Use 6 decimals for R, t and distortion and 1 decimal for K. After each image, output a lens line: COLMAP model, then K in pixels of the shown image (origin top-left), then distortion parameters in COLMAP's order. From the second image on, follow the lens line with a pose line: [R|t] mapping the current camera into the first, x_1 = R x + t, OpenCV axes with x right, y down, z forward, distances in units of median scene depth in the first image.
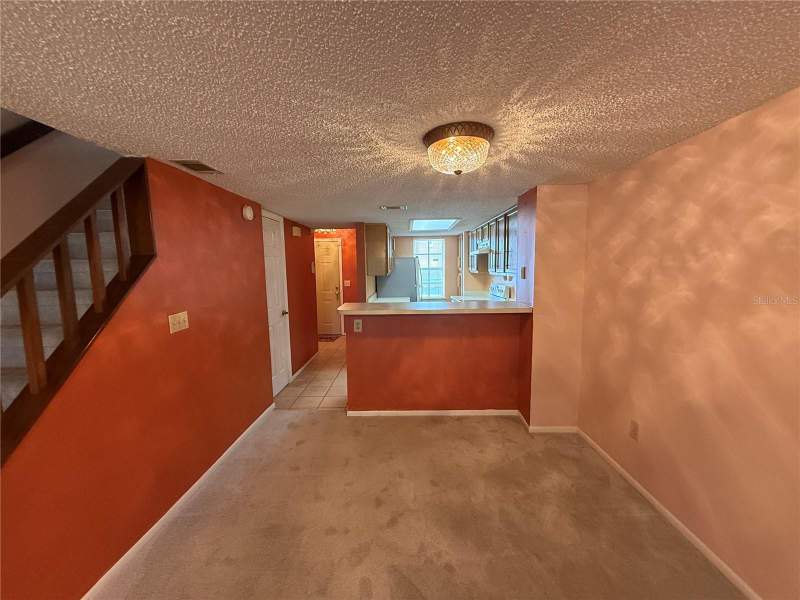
lens RADIAL K [[321.1, 0, 401.0], [0, 321.1, 301.6], [0, 0, 1]] dist [0.000480, 0.000085]
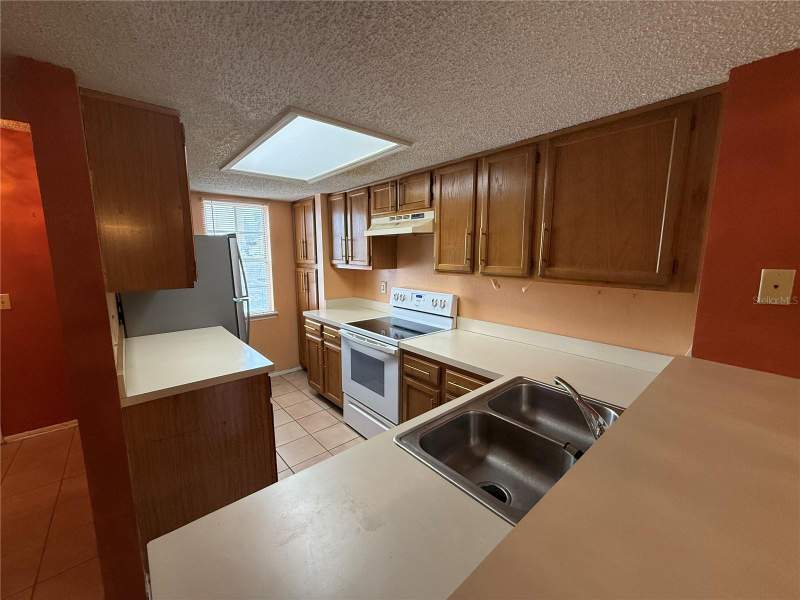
lens RADIAL K [[321.0, 0, 399.9], [0, 321.0, 300.0], [0, 0, 1]] dist [-0.000572, -0.000086]
pose [[0.753031, -0.089789, 0.651830, -0.235378], [0.063962, 0.995943, 0.063298, -0.196583], [-0.654869, -0.005973, 0.755719, 1.538388]]
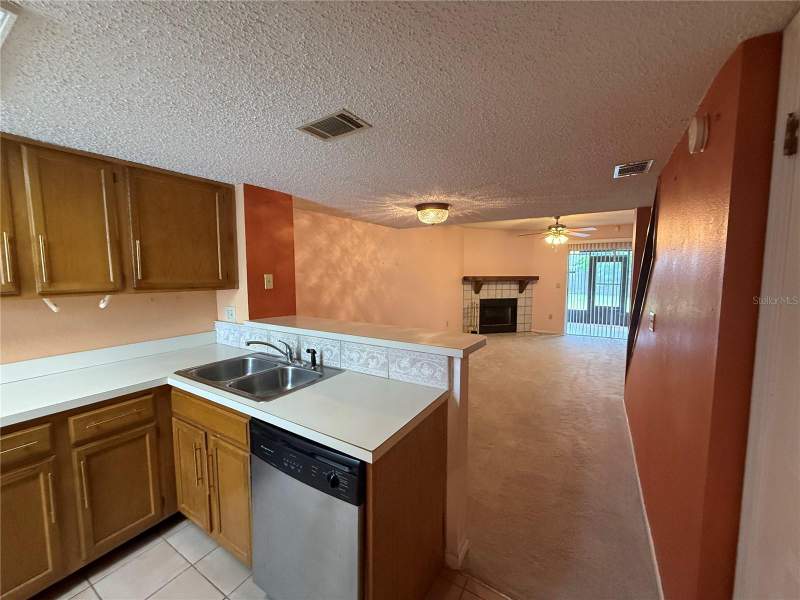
lens RADIAL K [[321.0, 0, 399.9], [0, 321.0, 298.1], [0, 0, 1]] dist [-0.000572, -0.000086]
pose [[-0.856155, -0.047163, 0.514561, -0.600888], [0.053013, 0.982554, 0.178264, -0.299134], [-0.513992, 0.179900, -0.838718, 2.522886]]
